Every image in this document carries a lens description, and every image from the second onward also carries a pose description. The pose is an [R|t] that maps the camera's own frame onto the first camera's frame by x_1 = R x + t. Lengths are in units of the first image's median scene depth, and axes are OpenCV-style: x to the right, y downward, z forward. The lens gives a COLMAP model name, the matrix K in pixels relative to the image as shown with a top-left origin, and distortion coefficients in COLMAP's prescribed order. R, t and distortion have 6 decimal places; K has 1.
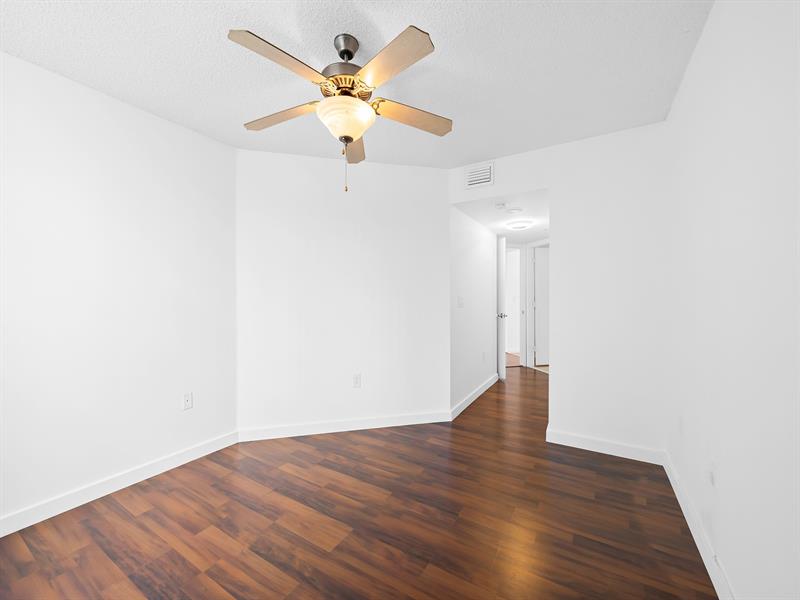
lens RADIAL K [[323.3, 0, 394.5], [0, 323.3, 292.8], [0, 0, 1]] dist [-0.000285, -0.000515]
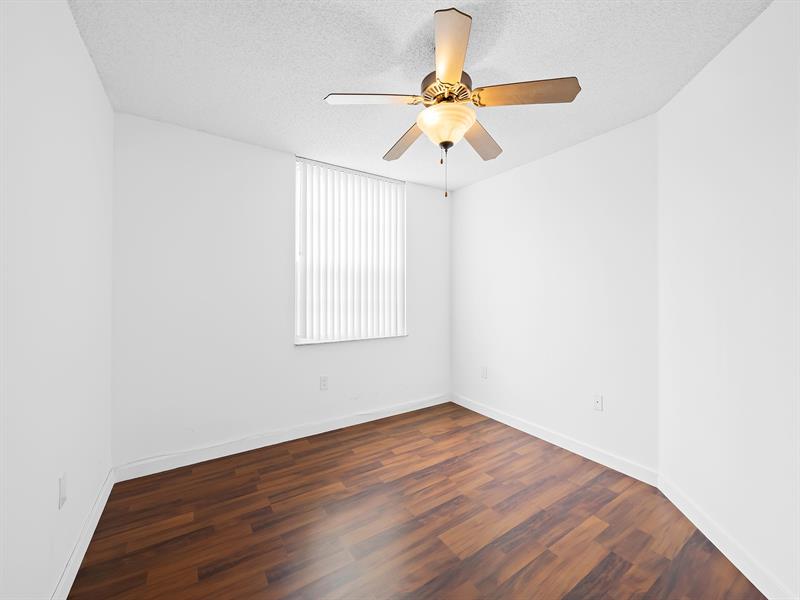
lens RADIAL K [[323.3, 0, 395.0], [0, 323.3, 291.7], [0, 0, 1]] dist [-0.000285, -0.000515]
pose [[-0.443986, -0.016451, -0.895882, 0.688170], [0.007014, 0.999737, -0.021835, 0.018466], [0.896006, -0.015978, -0.443754, 1.133335]]
